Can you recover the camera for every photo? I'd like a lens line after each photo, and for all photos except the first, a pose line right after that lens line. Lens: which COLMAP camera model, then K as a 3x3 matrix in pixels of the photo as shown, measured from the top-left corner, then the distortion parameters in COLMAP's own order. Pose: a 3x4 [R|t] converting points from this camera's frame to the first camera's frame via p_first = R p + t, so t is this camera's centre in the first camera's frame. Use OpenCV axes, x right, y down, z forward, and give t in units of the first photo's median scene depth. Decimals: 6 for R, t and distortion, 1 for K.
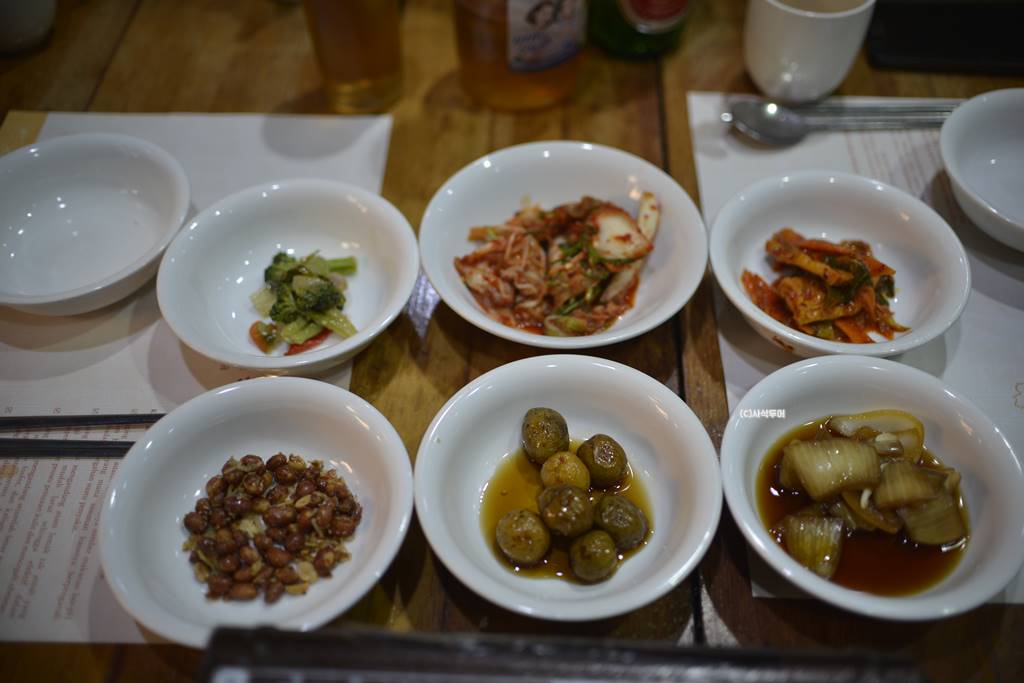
lens RADIAL K [[1026.6, 0, 512.0], [0, 1026.6, 341.5], [0, 0, 1]] dist [0.038054, -0.004511]
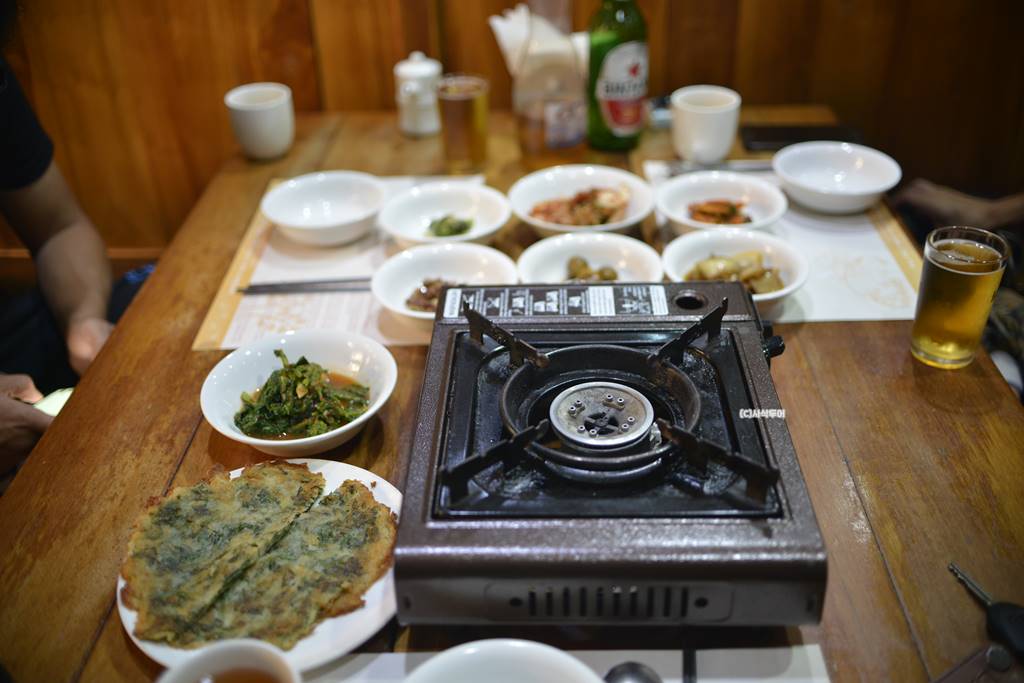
lens RADIAL K [[1026.6, 0, 512.0], [0, 1026.6, 341.5], [0, 0, 1]] dist [0.038054, -0.004511]
pose [[0.999804, -0.014022, 0.013987, -0.125292], [0.017572, 0.953822, -0.299859, 0.802572], [-0.009137, 0.300046, 0.953881, -0.853768]]
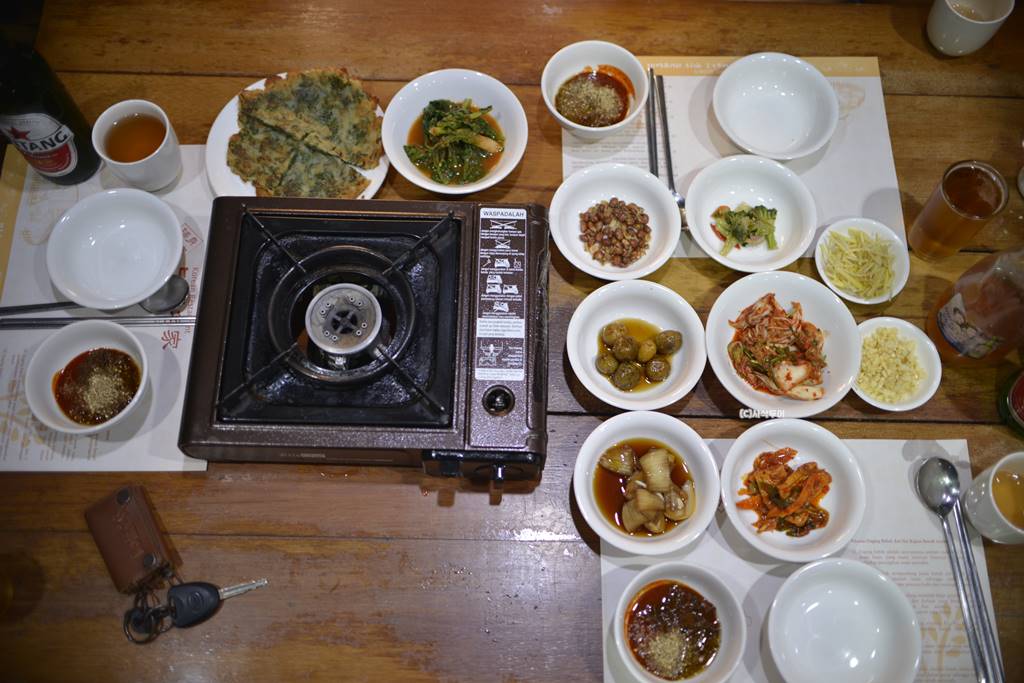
lens RADIAL K [[1026.6, 0, 512.0], [0, 1026.6, 341.5], [0, 0, 1]] dist [0.038054, -0.004511]
pose [[0.026178, 0.936892, -0.348638, 0.706572], [-0.781271, 0.236749, 0.577551, -0.815076], [0.623643, 0.257261, 0.738164, -0.688695]]
